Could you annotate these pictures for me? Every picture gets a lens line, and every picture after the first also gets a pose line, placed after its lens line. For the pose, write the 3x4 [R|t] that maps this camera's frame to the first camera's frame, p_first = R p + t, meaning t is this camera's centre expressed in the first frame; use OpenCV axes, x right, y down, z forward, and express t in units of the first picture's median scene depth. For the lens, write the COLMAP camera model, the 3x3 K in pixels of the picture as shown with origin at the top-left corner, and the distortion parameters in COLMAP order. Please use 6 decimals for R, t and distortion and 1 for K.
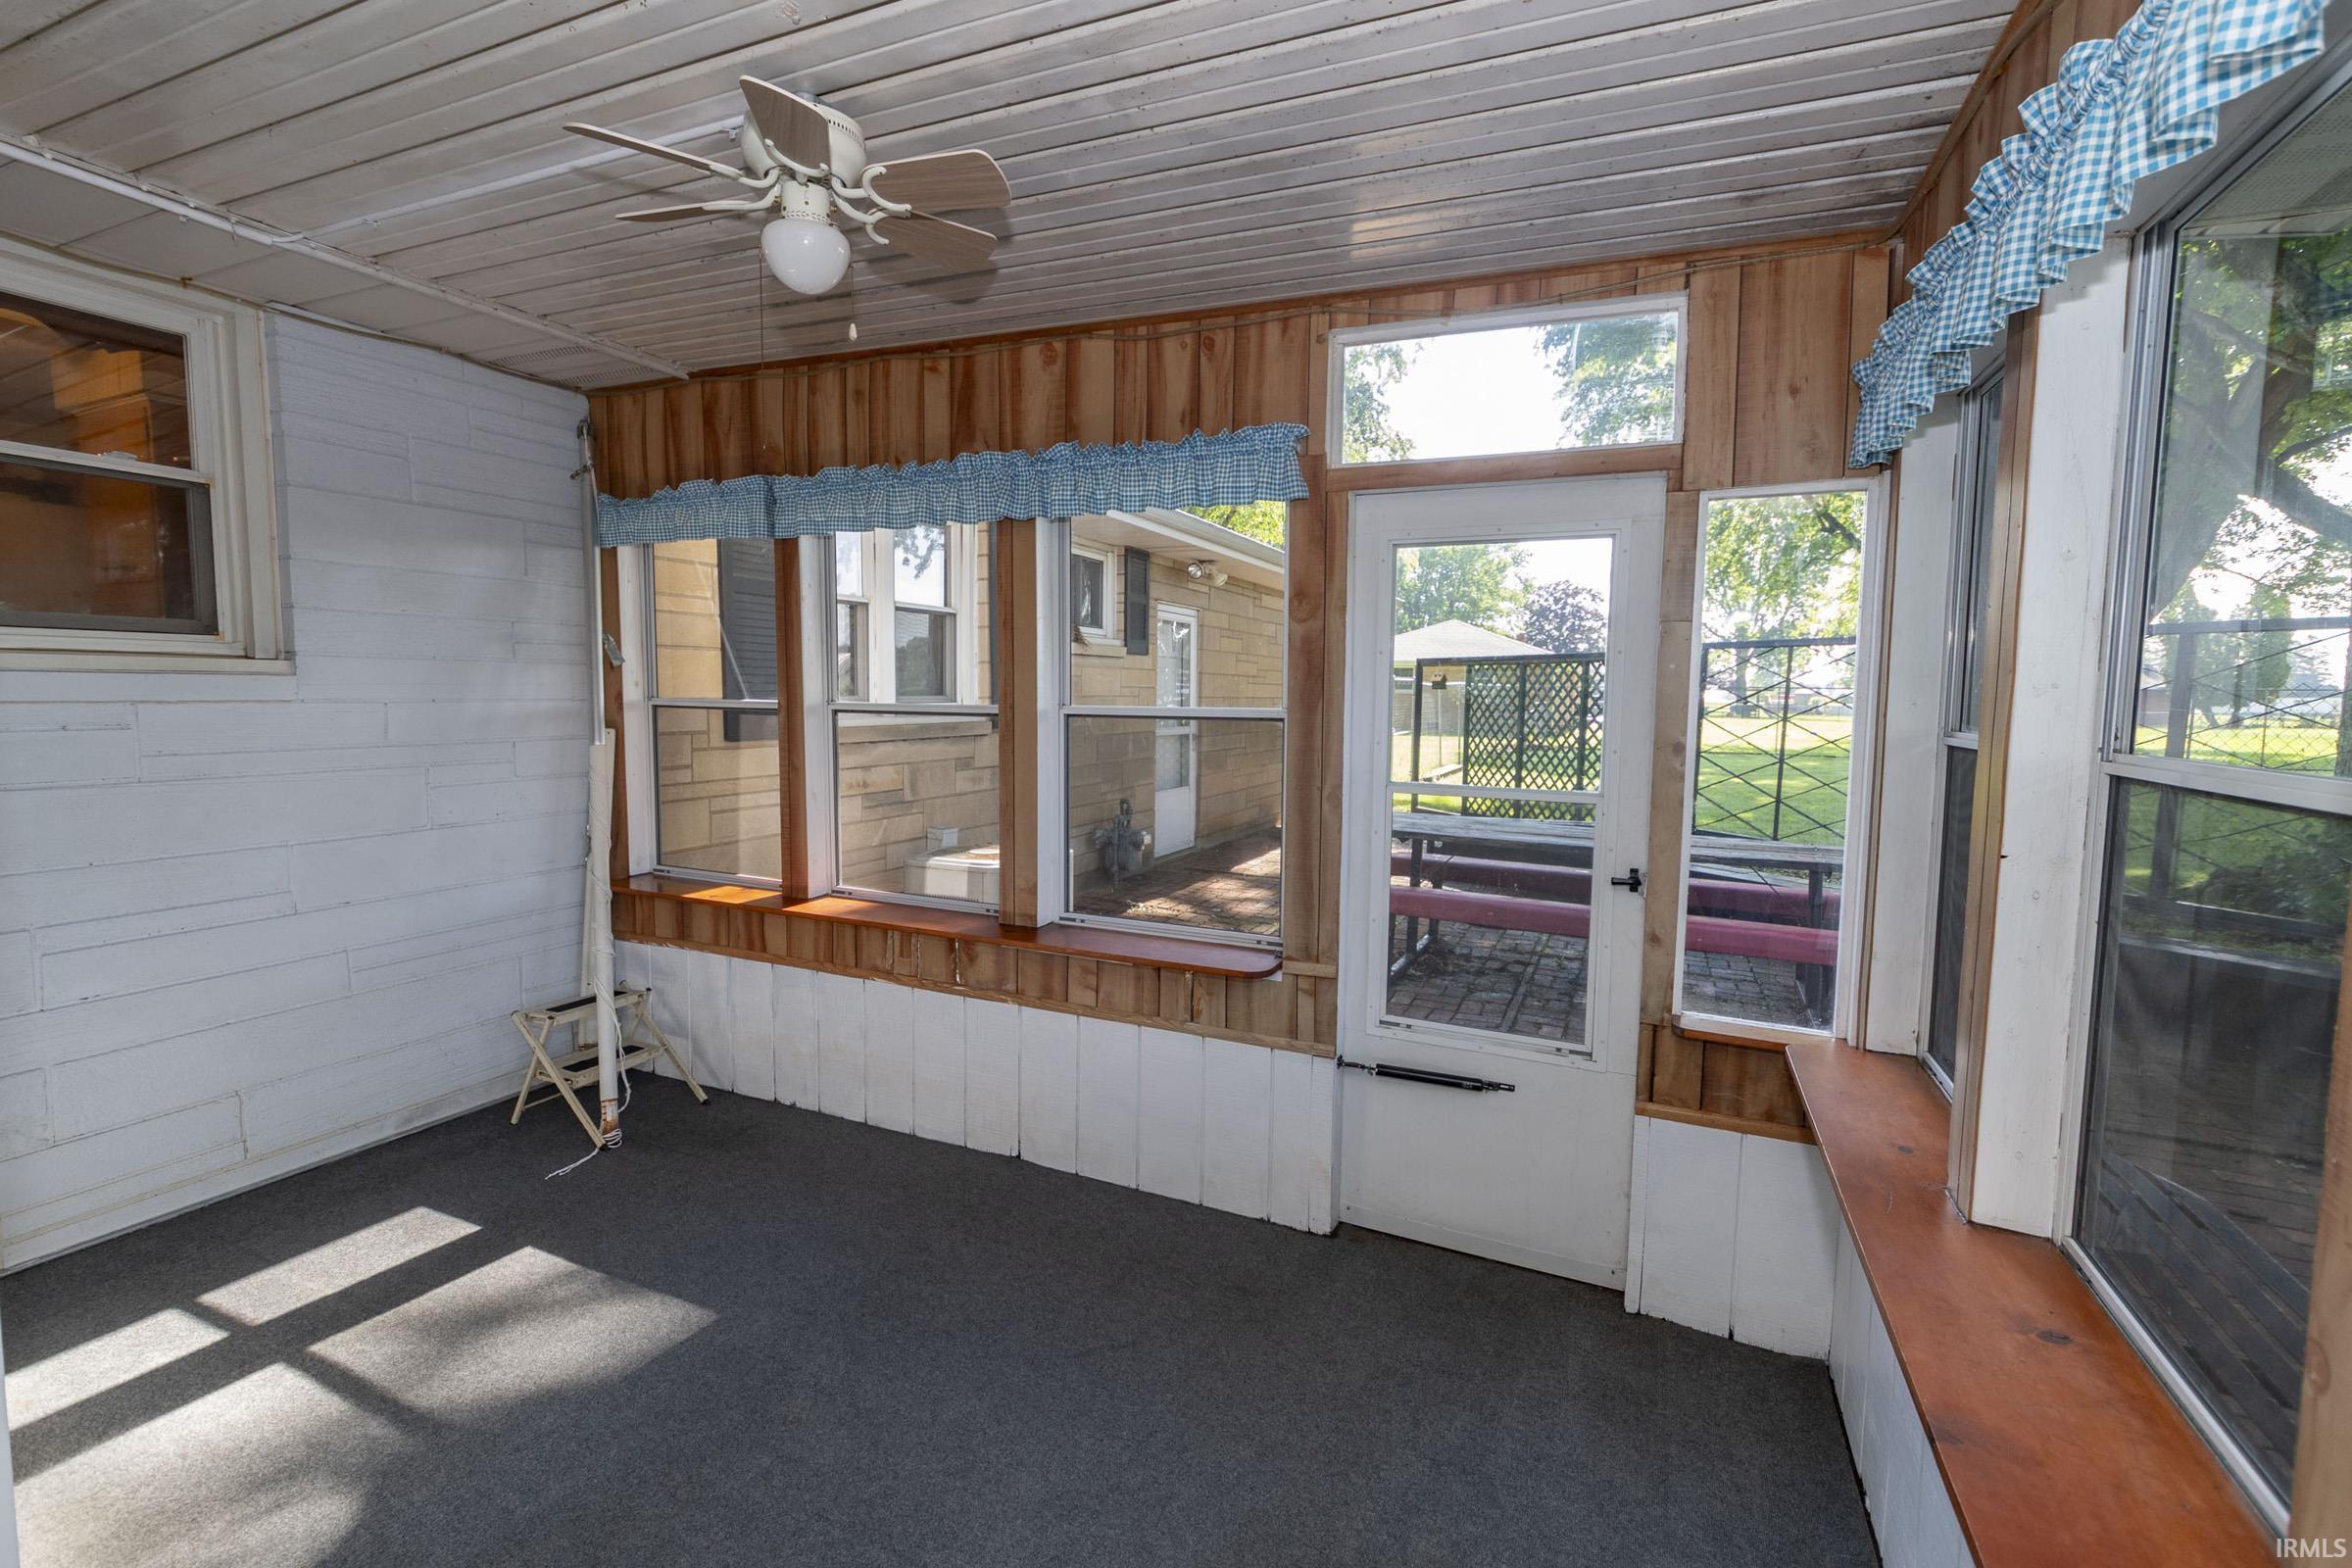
lens RADIAL K [[1061.2, 0, 1161.0], [0, 1061.2, 775.2], [0, 0, 1]] dist [0.000695, -0.000232]
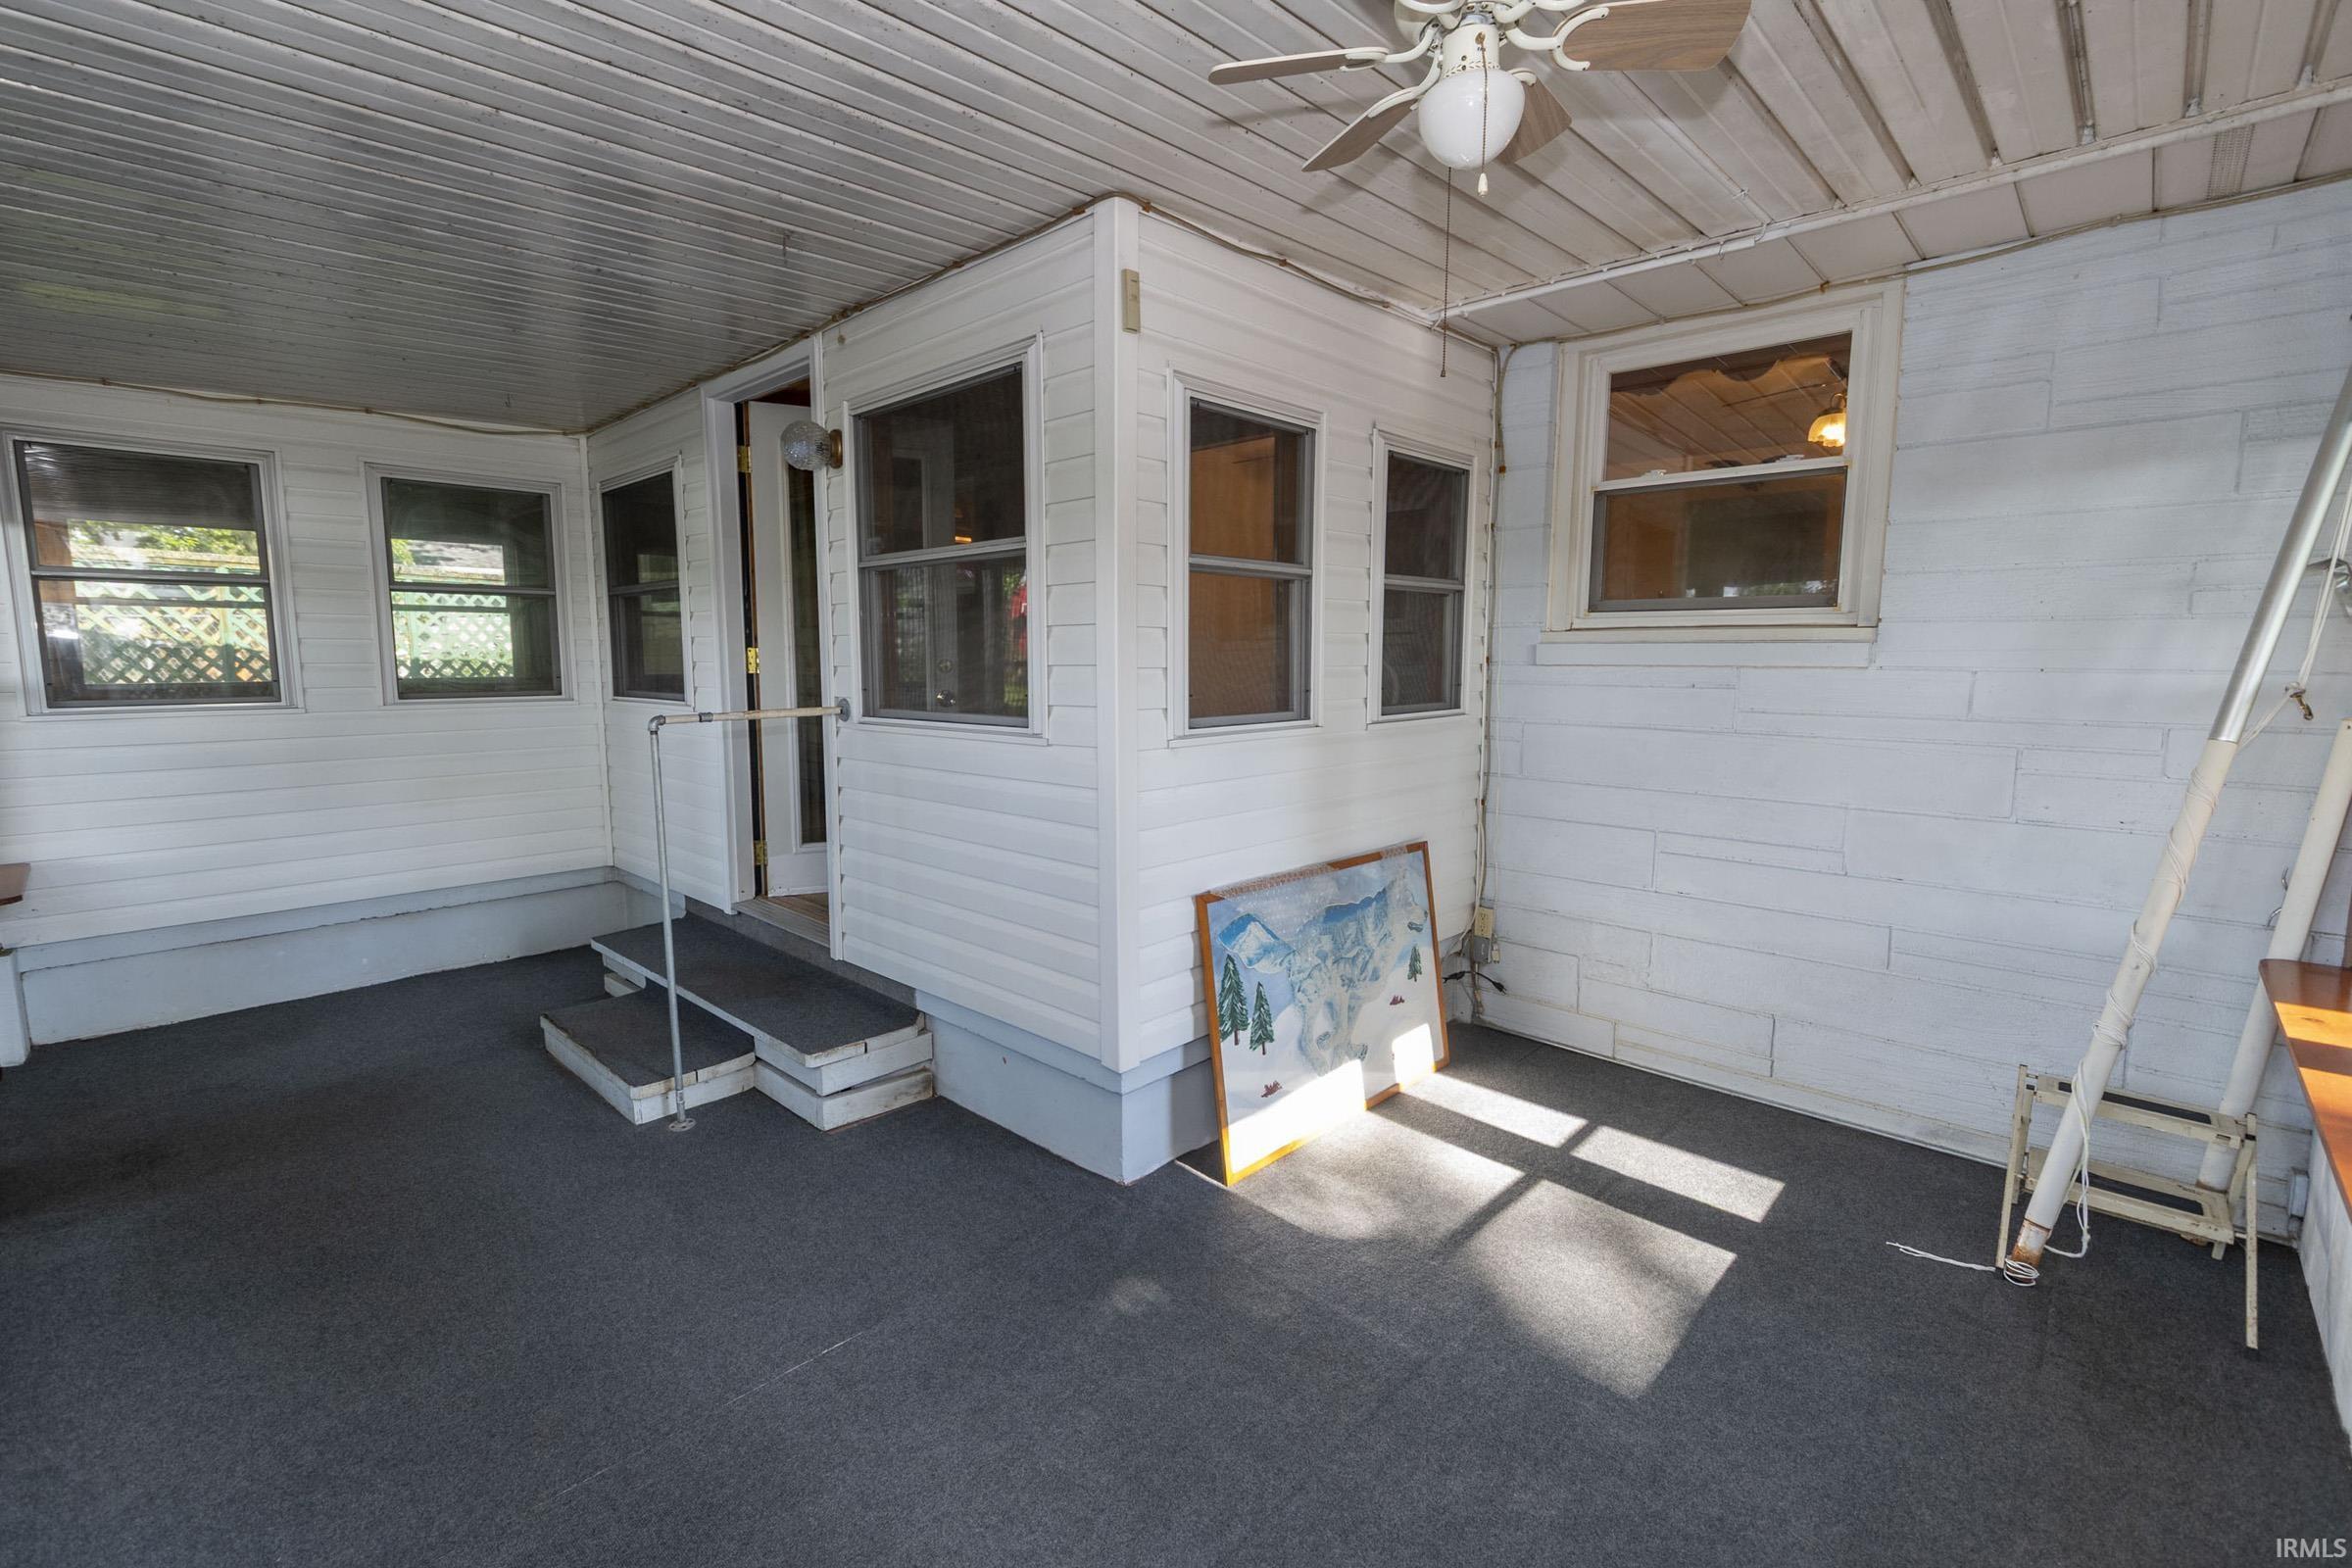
lens RADIAL K [[1061.2, 0, 1161.0], [0, 1061.2, 775.2], [0, 0, 1]] dist [0.000695, -0.000232]
pose [[-0.336584, 0.099383, -0.936394, 0.395810], [-0.080749, 0.987706, 0.133854, -0.053894], [0.938185, 0.120666, -0.324421, 0.765986]]
